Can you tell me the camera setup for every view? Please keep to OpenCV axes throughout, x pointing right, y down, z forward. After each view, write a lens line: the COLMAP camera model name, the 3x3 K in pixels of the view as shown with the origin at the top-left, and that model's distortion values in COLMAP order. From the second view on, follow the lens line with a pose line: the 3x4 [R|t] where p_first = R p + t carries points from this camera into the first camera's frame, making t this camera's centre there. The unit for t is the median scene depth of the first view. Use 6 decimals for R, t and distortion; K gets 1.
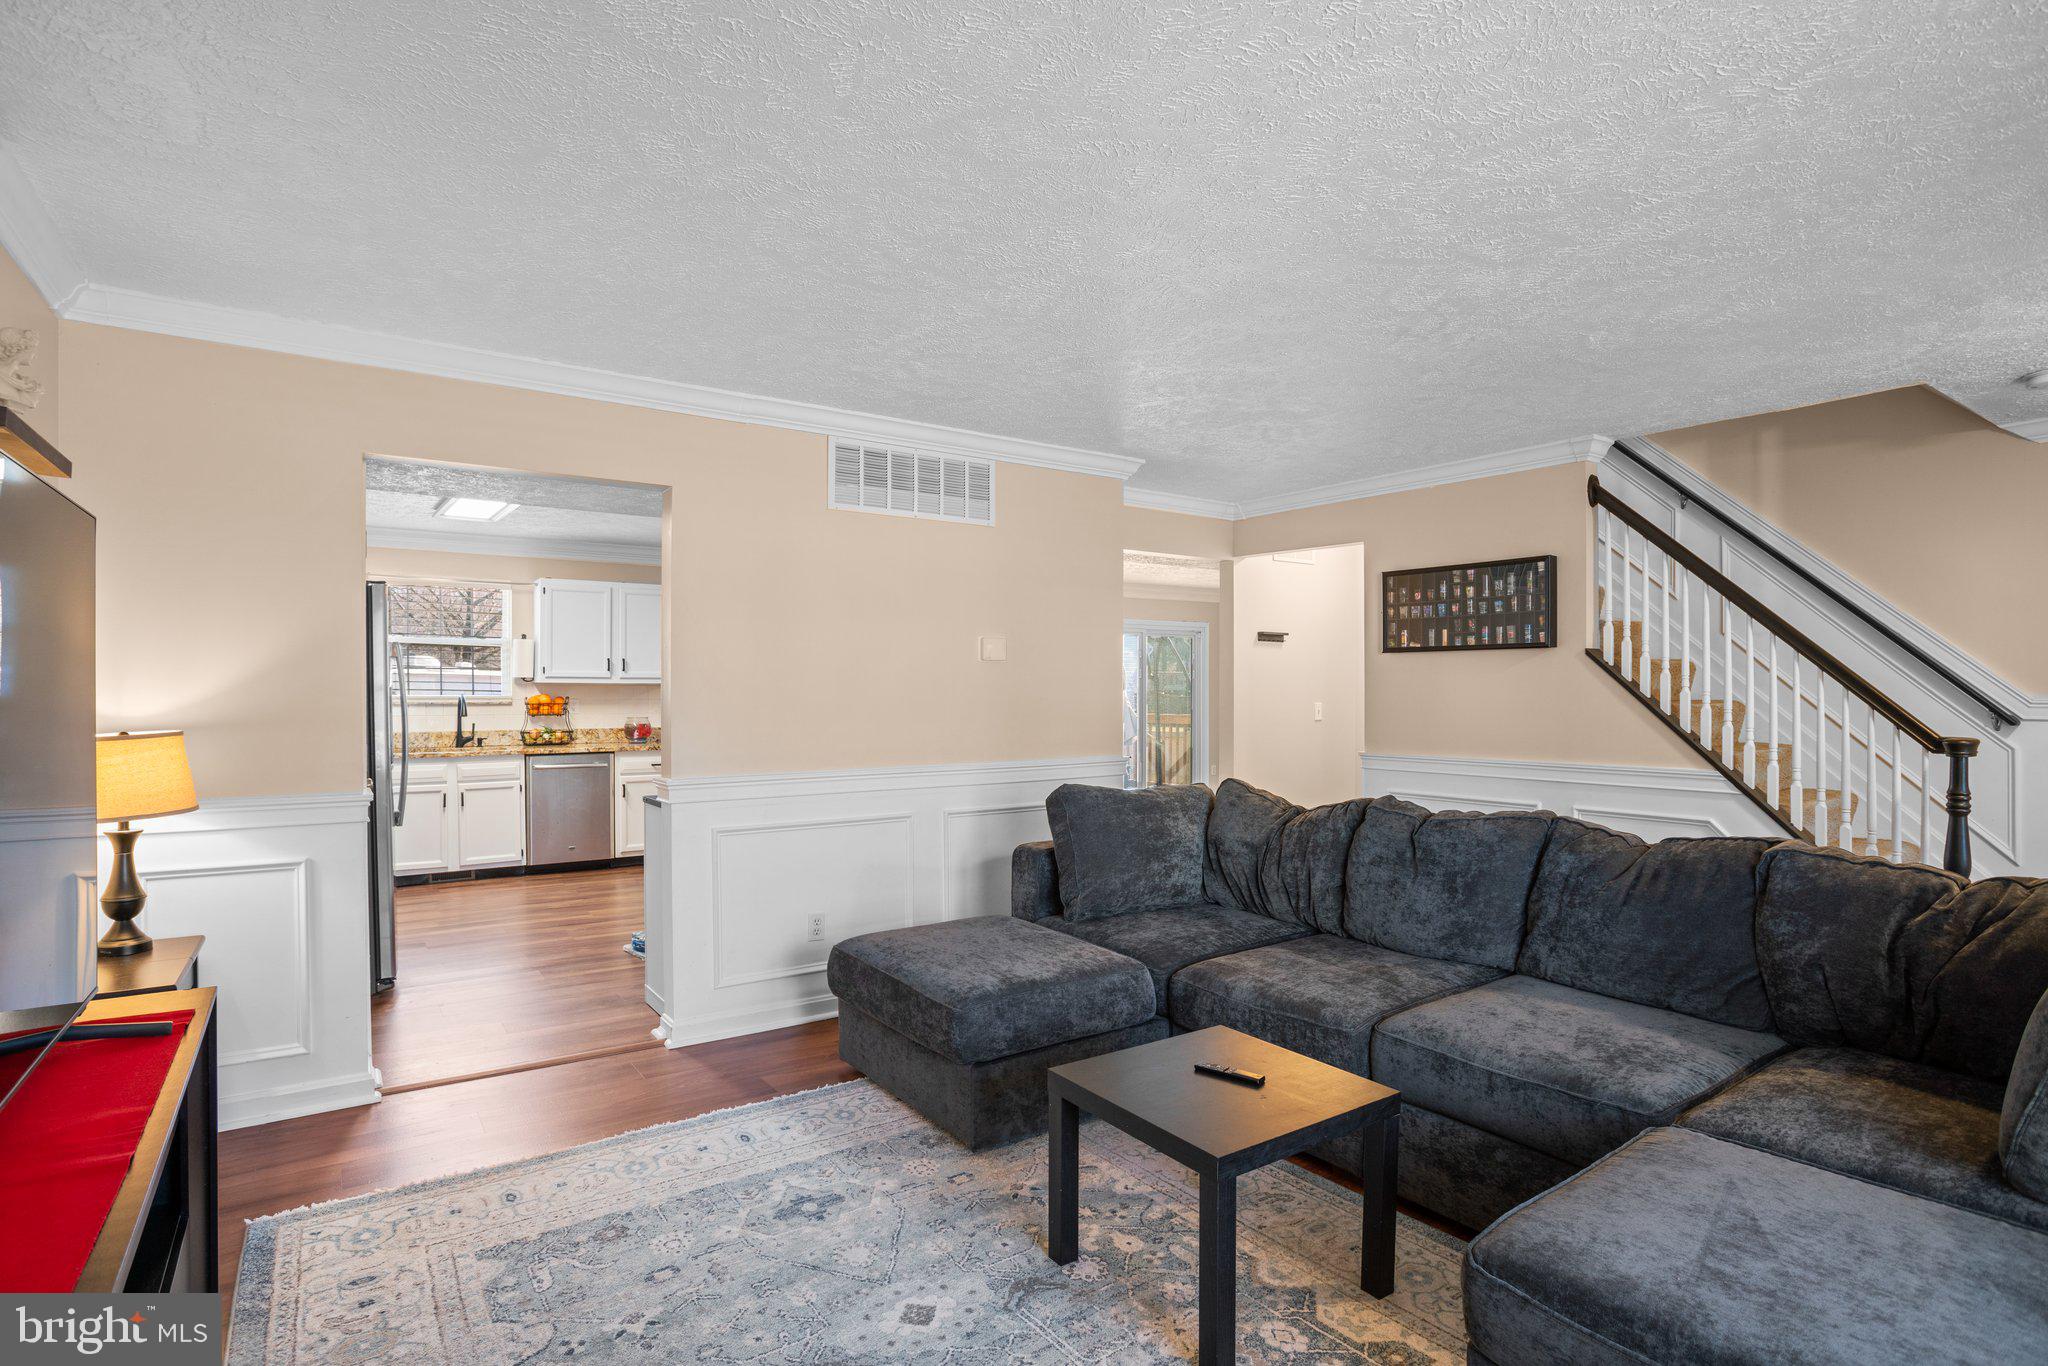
lens RADIAL K [[1016.7, 0, 1024.7], [0, 1016.7, 700.2], [0, 0, 1]] dist [-0.081364, 0.040670]
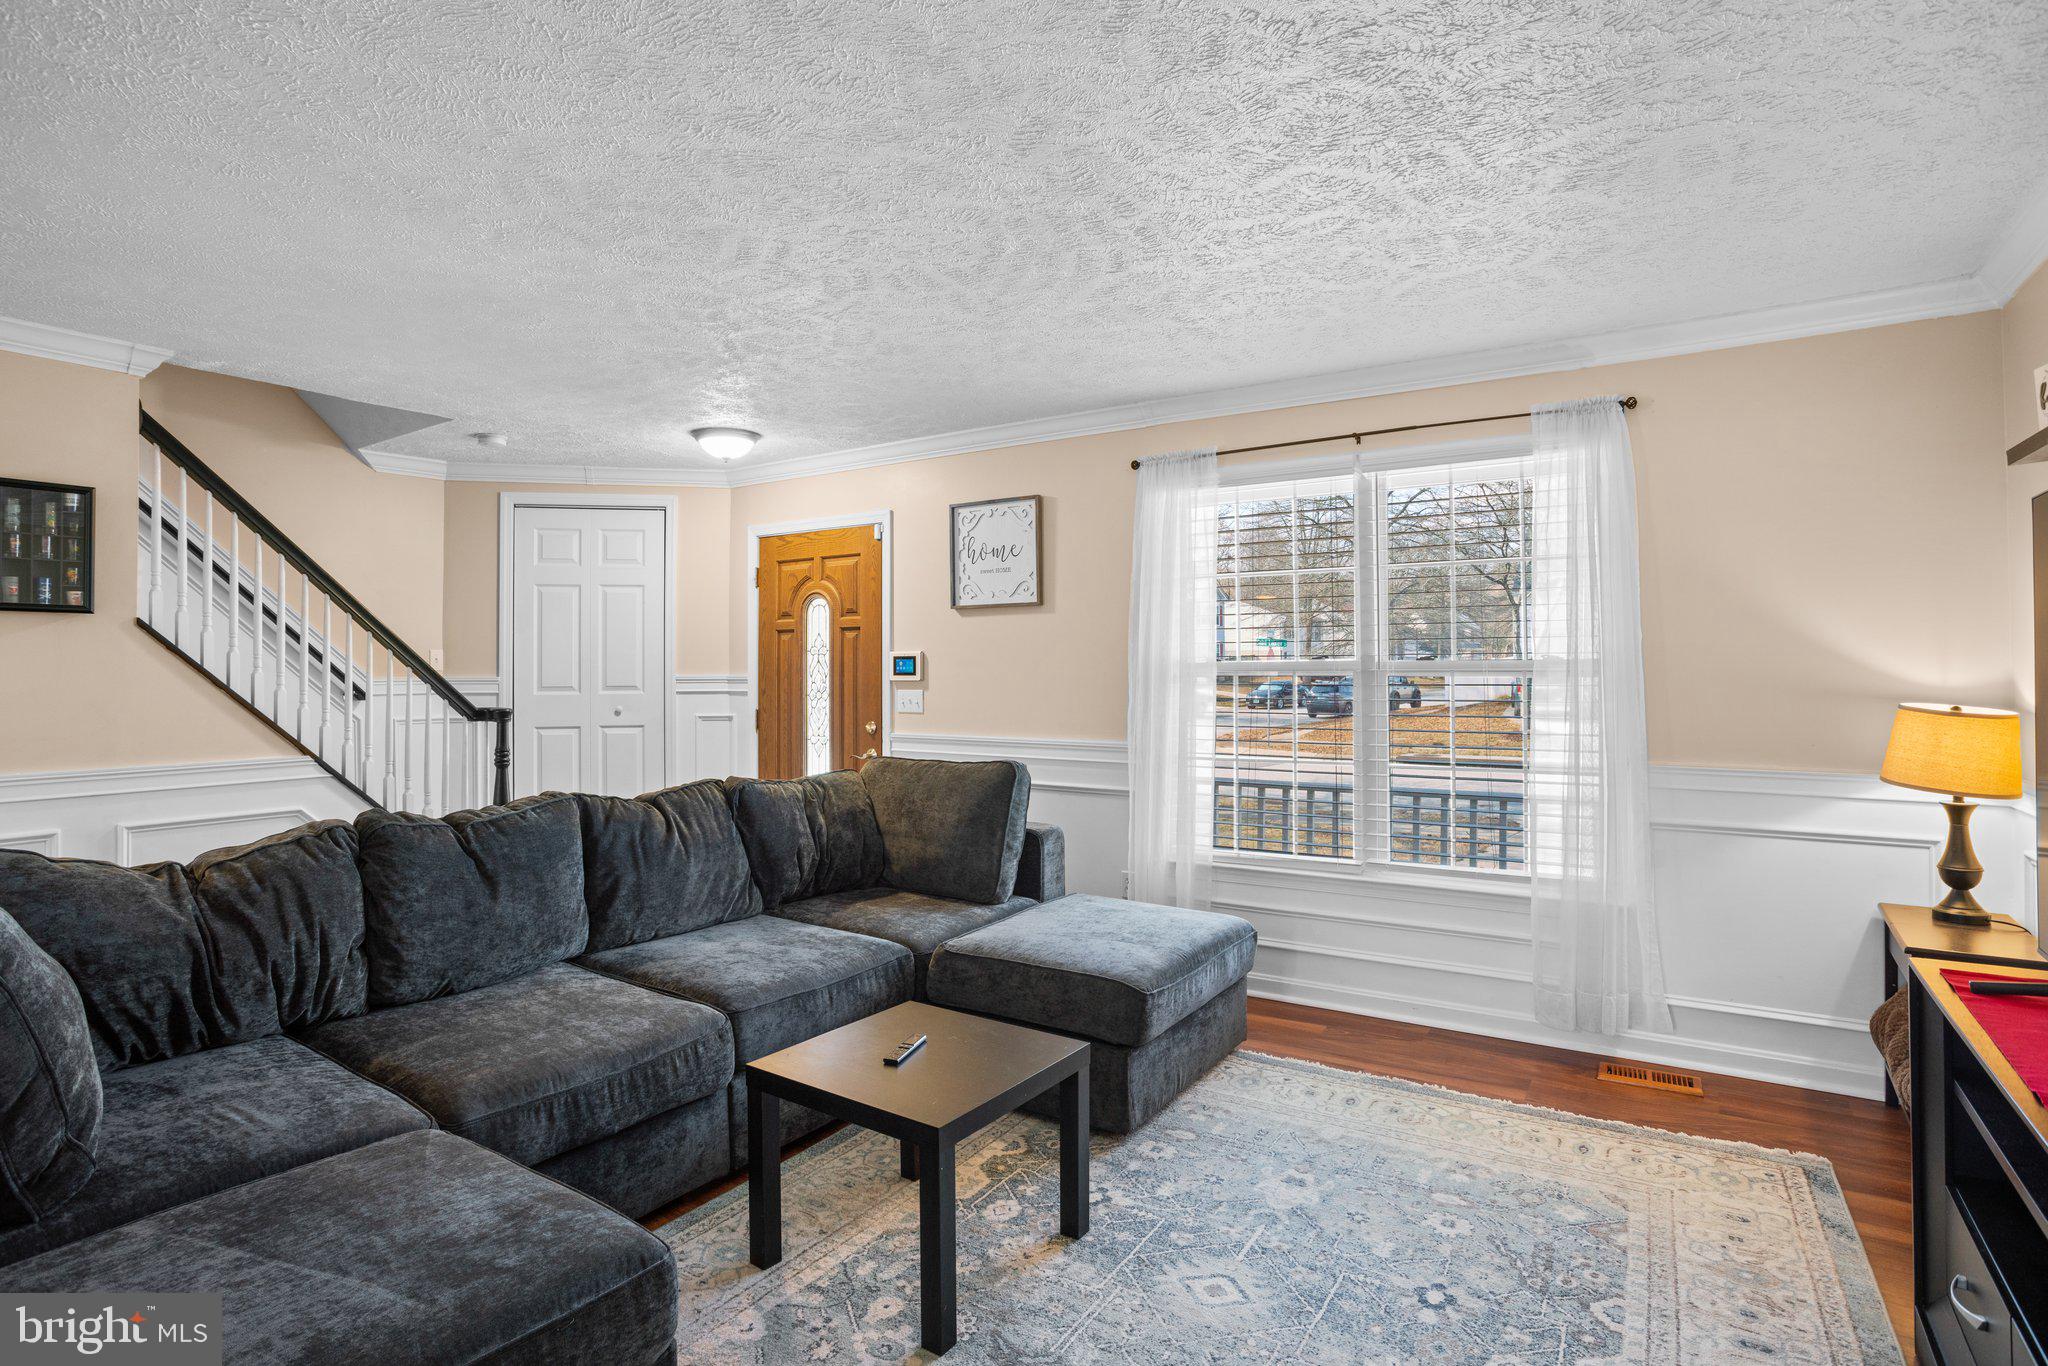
lens RADIAL K [[1026.6, 0, 1014.3], [0, 1026.6, 668.9], [0, 0, 1]] dist [-0.084588, 0.041816]
pose [[-0.352339, 0.001275, 0.935872, -0.380182], [0.011590, 0.999928, 0.003001, -0.006003], [-0.935801, 0.011904, -0.352329, 0.606106]]
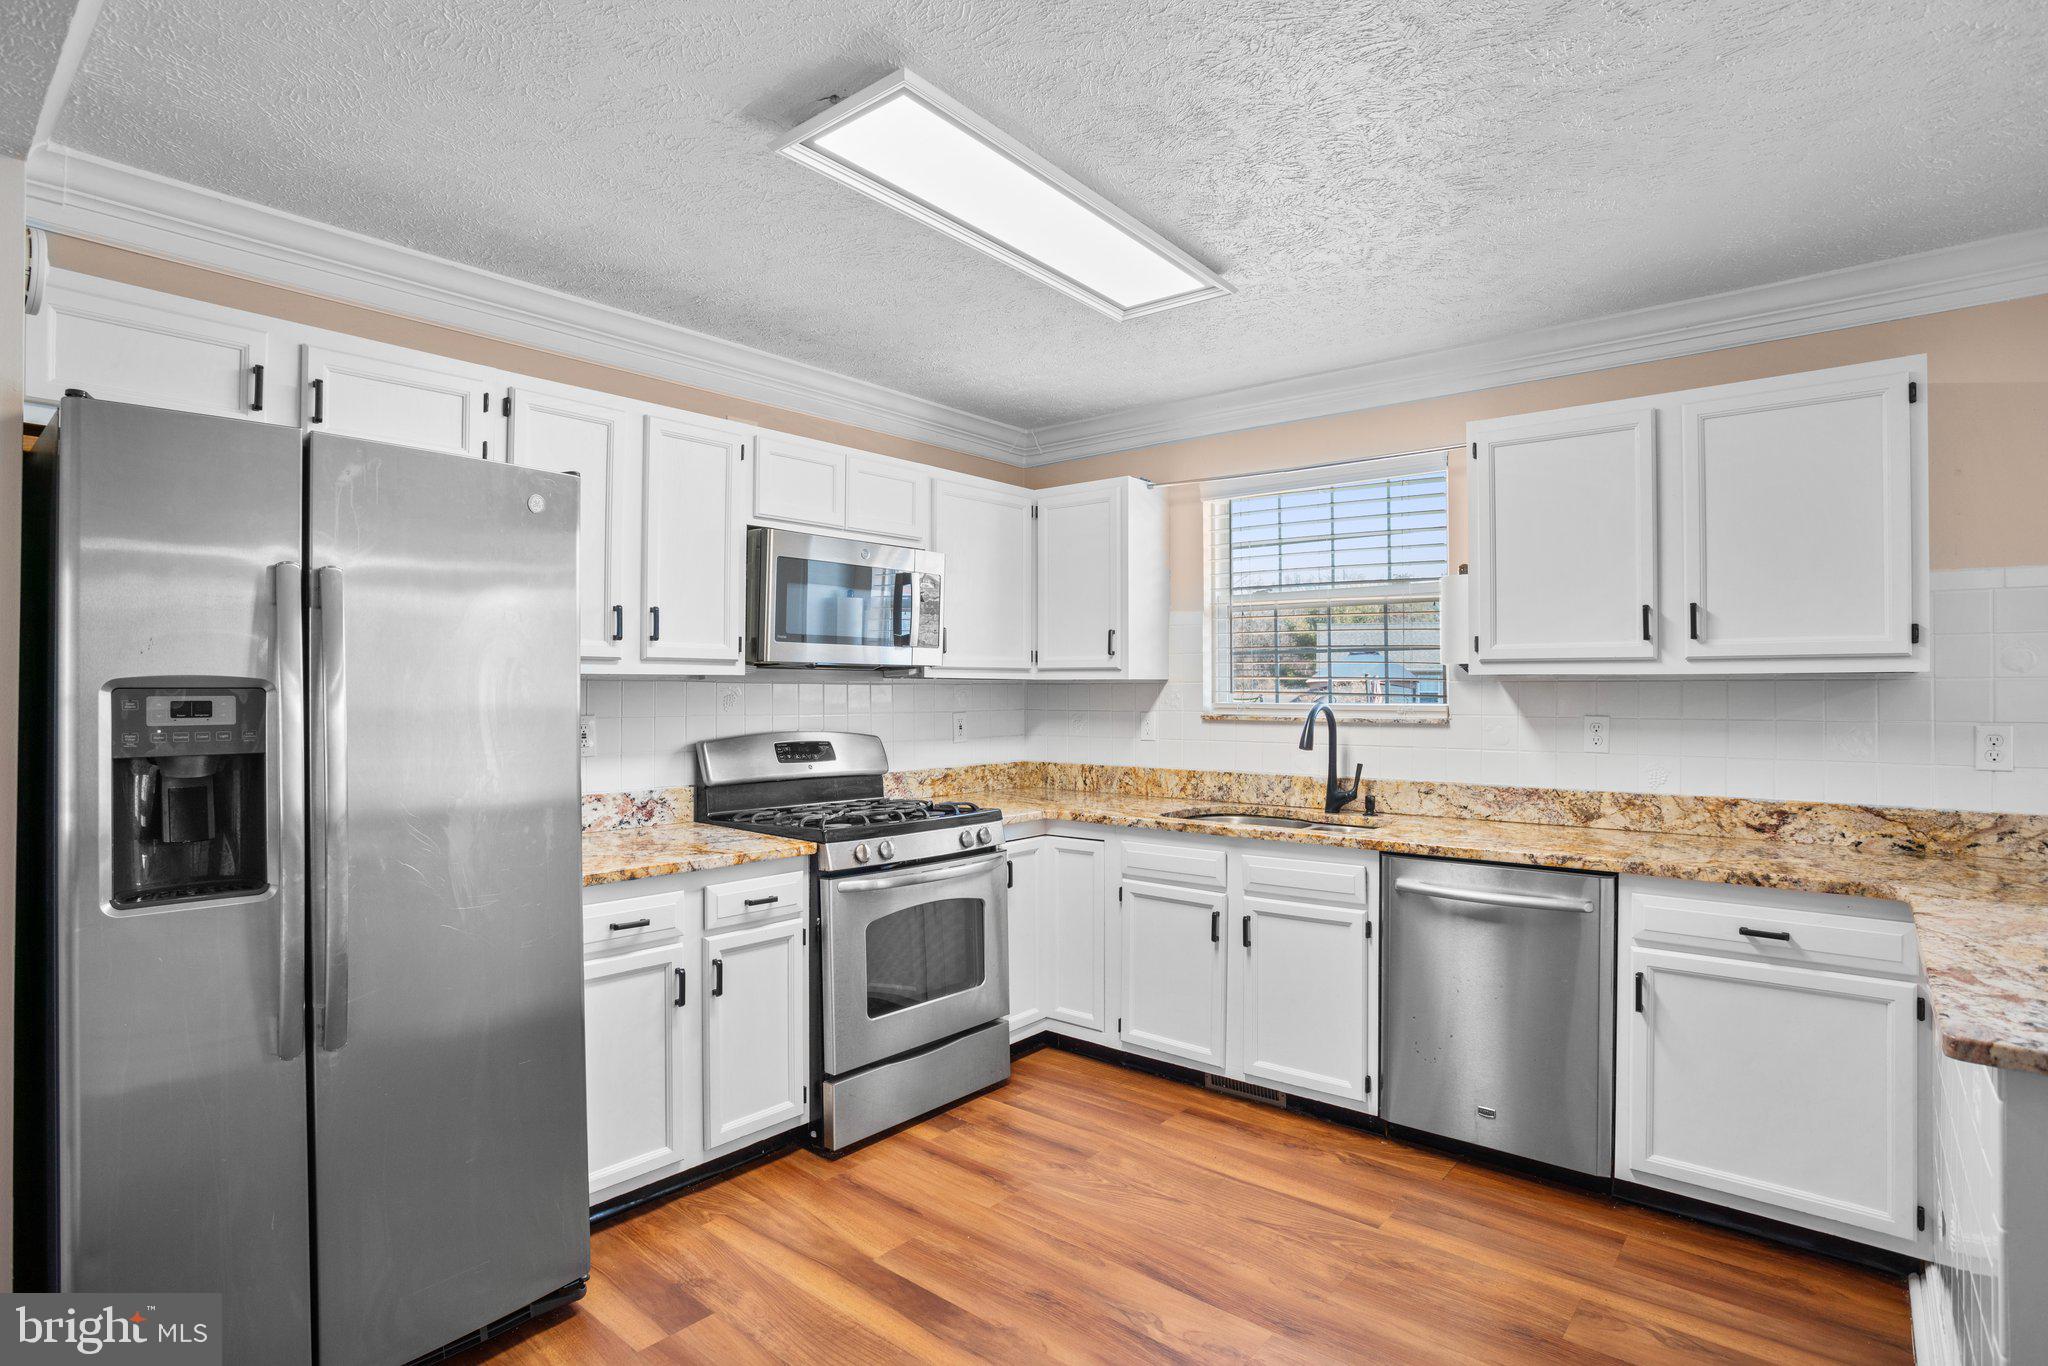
lens RADIAL K [[1024.3, 0, 1009.9], [0, 1024.3, 685.3], [0, 0, 1]] dist [-0.072143, 0.031604]
pose [[0.240057, -0.006075, -0.970740, -0.196327], [-0.009895, 0.999913, -0.008705, -0.012143], [0.970708, 0.011695, 0.239976, 1.117536]]
